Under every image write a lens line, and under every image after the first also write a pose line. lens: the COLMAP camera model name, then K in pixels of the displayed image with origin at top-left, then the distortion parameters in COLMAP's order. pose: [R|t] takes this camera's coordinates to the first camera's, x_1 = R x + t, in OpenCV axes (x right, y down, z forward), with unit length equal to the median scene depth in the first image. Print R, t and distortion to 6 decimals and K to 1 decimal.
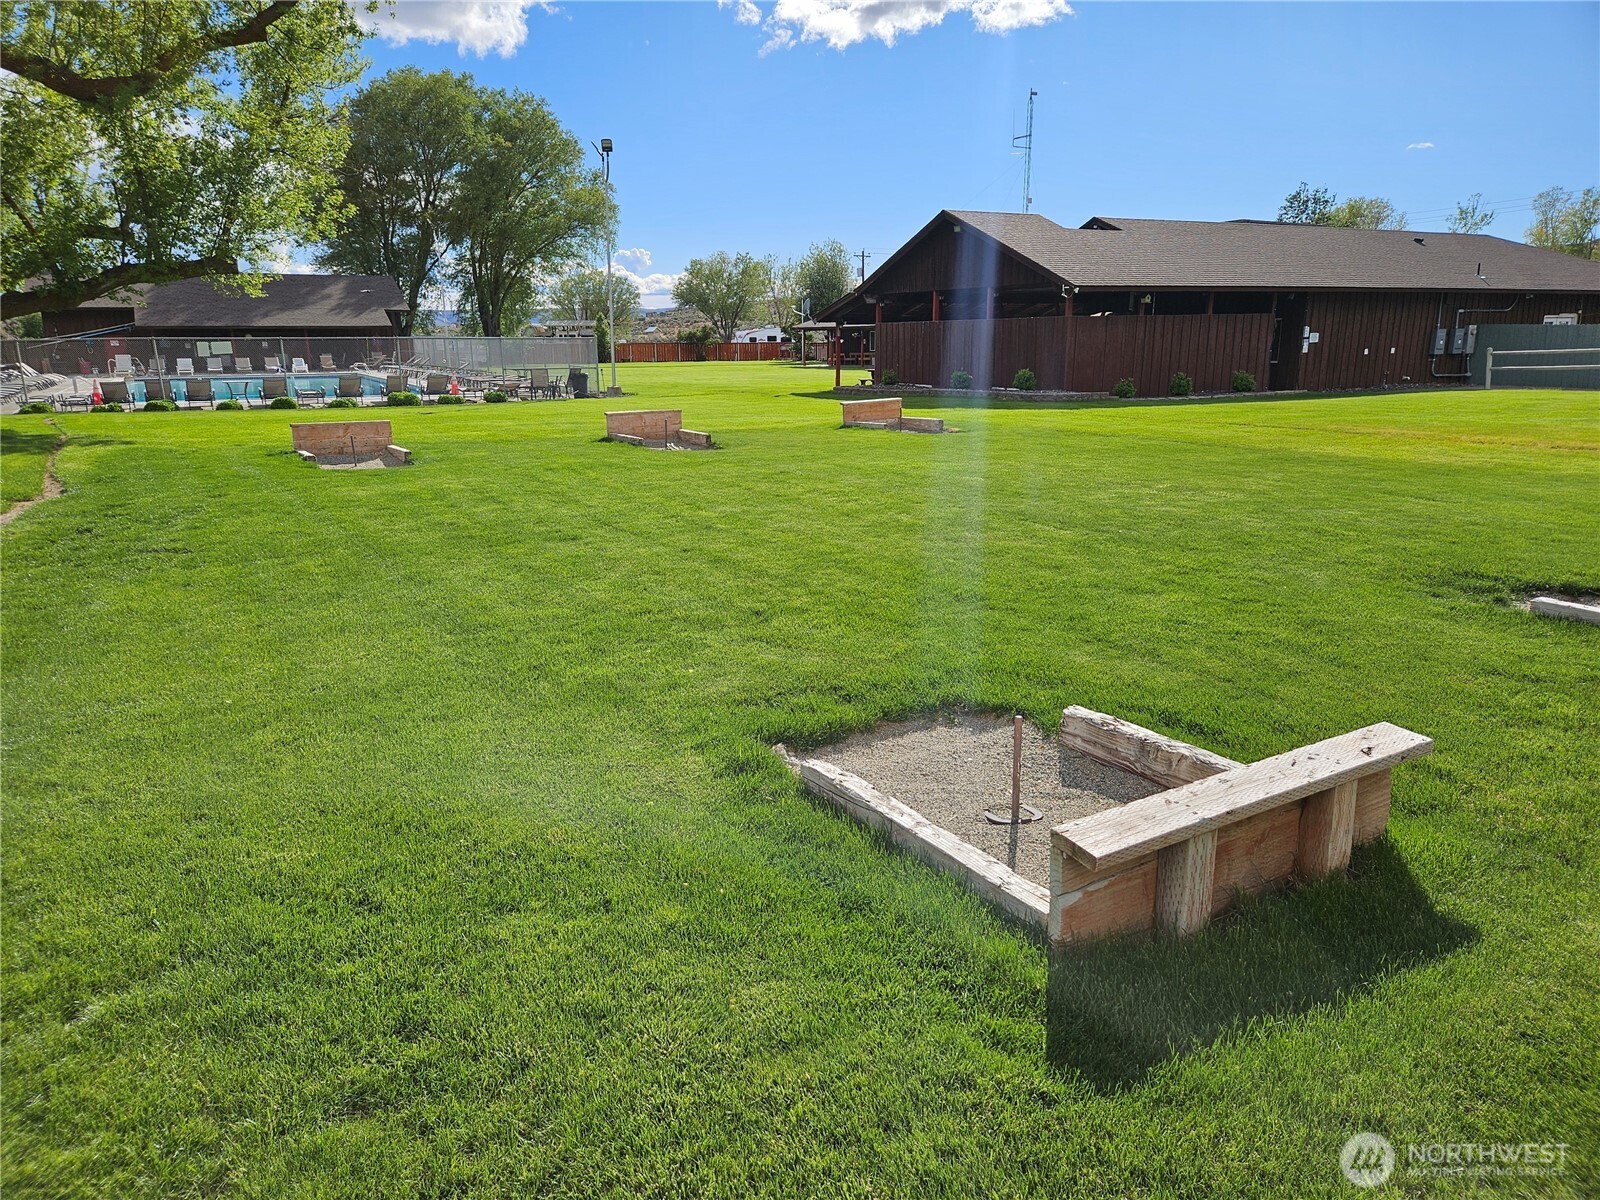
lens RADIAL K [[1062.4, 0, 798.4], [0, 1062.4, 604.0], [0, 0, 1]] dist [0.013507, 0.000447]
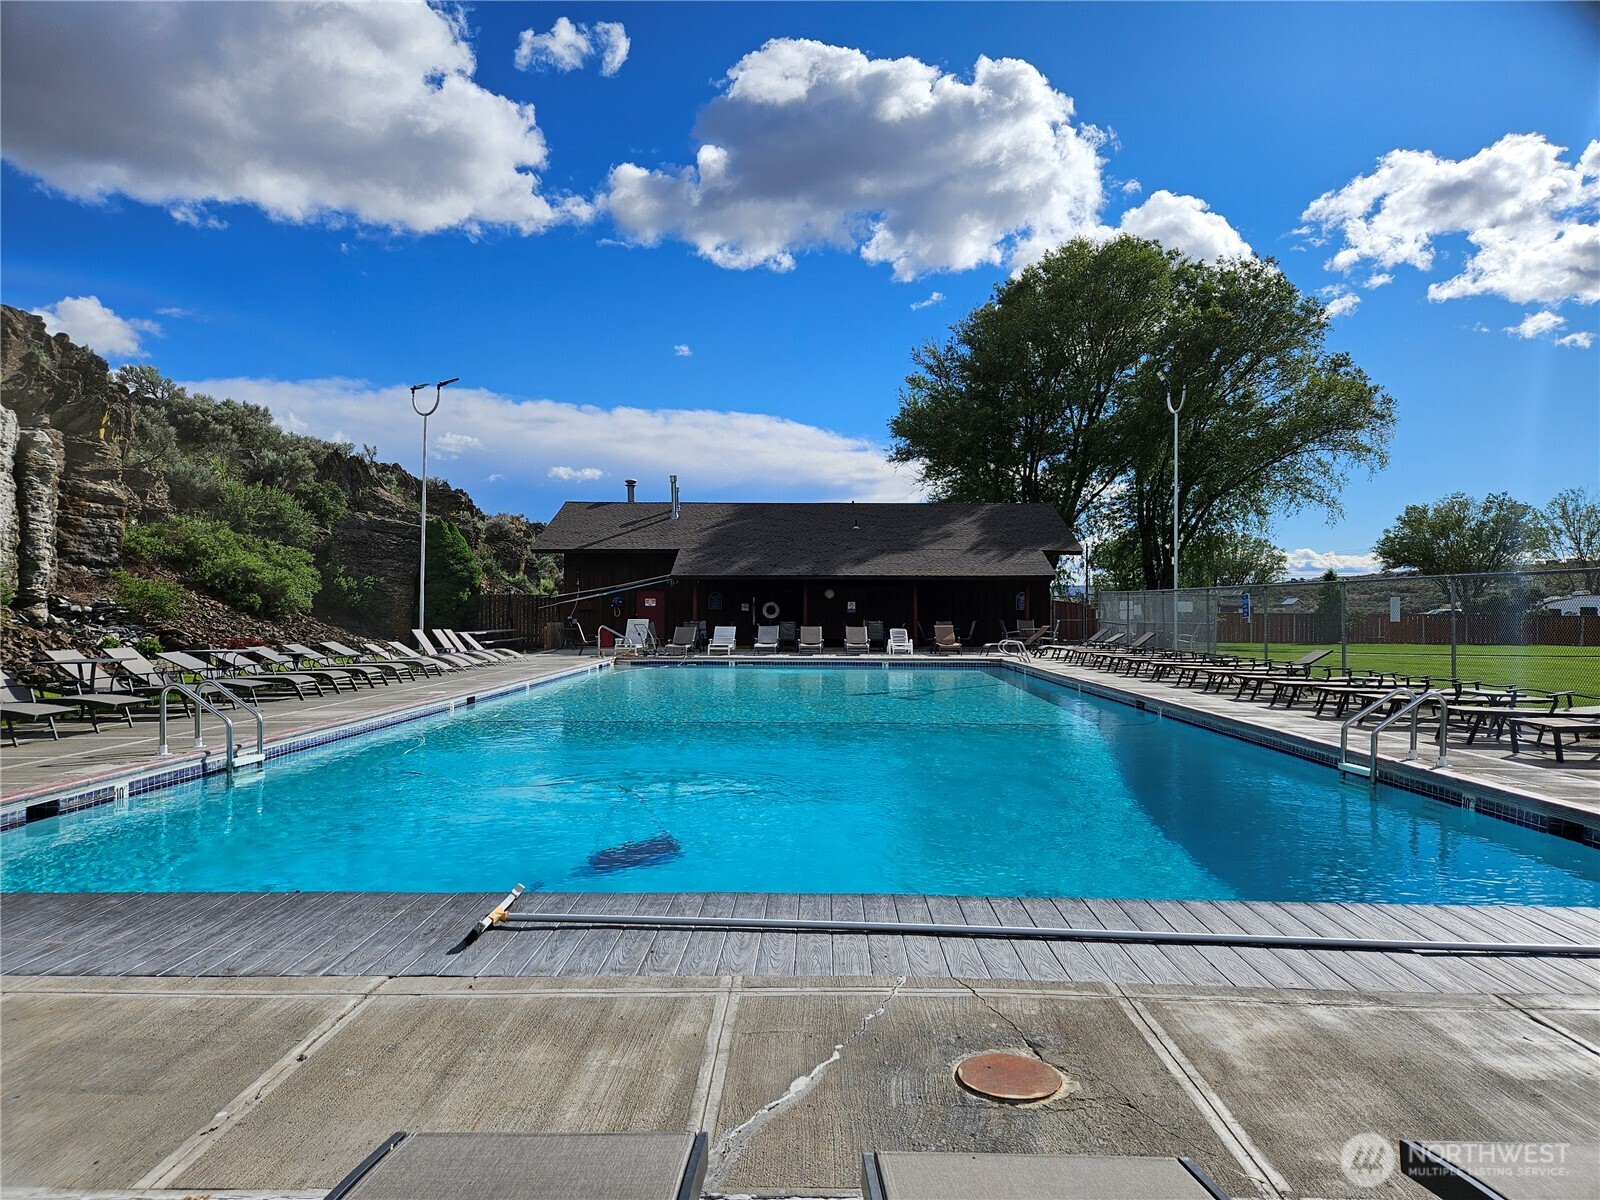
lens RADIAL K [[1062.4, 0, 799.5], [0, 1062.4, 601.1], [0, 0, 1]] dist [0.013507, 0.000447]
pose [[0.868524, 0.008087, -0.495581, -0.219035], [-0.132631, 0.967196, -0.216658, -0.107263], [0.477572, 0.253902, 0.841106, 0.462954]]
